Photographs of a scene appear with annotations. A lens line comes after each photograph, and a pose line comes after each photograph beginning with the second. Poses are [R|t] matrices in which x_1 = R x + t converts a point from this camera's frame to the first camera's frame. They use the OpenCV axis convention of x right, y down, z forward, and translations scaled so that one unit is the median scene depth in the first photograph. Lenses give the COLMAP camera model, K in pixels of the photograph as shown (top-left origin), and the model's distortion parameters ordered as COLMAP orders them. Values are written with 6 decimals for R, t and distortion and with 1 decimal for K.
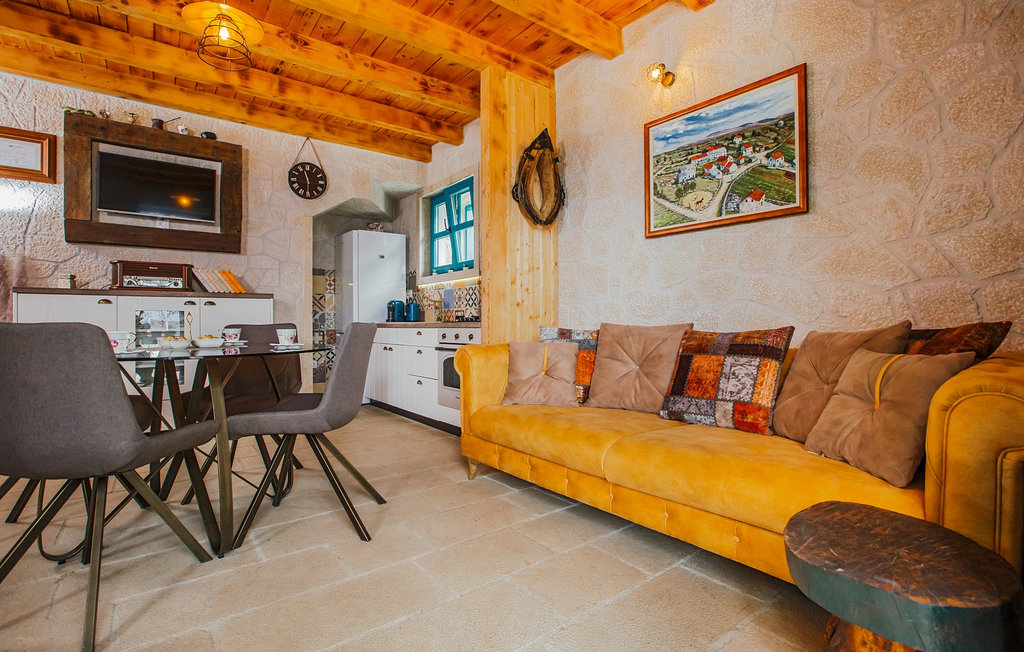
lens RADIAL K [[475.2, 0, 484.1], [0, 475.2, 323.2], [0, 0, 1]] dist [-0.055657, 0.028258]
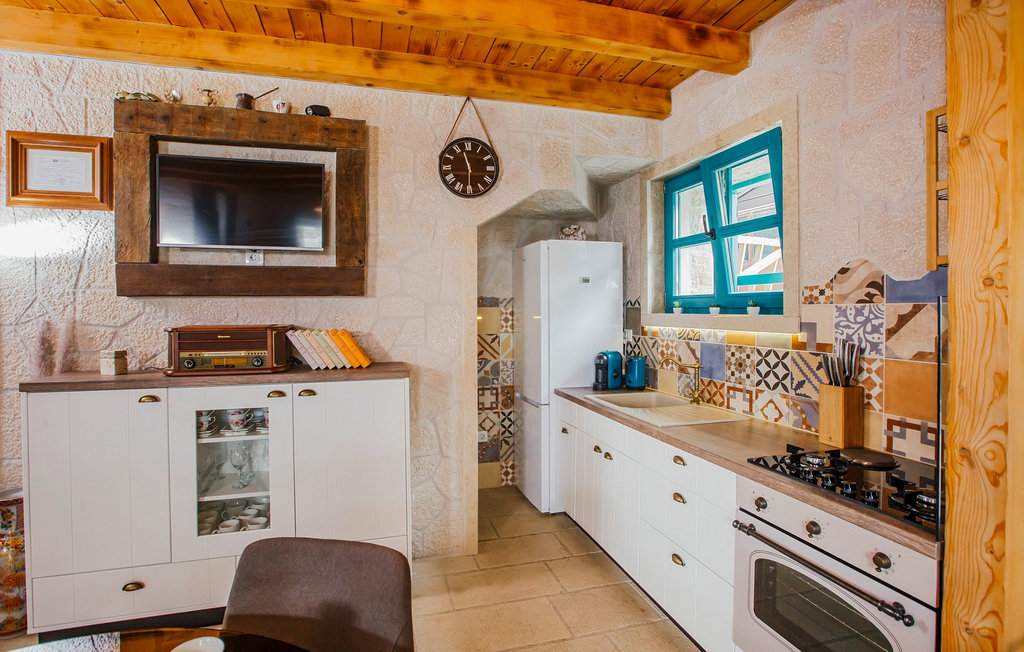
lens RADIAL K [[475.2, 0, 484.1], [0, 475.2, 323.2], [0, 0, 1]] dist [-0.055657, 0.028258]
pose [[0.933262, 0.008245, -0.359102, -0.138060], [0.001517, 0.999637, 0.026894, -0.120707], [0.359193, -0.025644, 0.932911, 0.438765]]
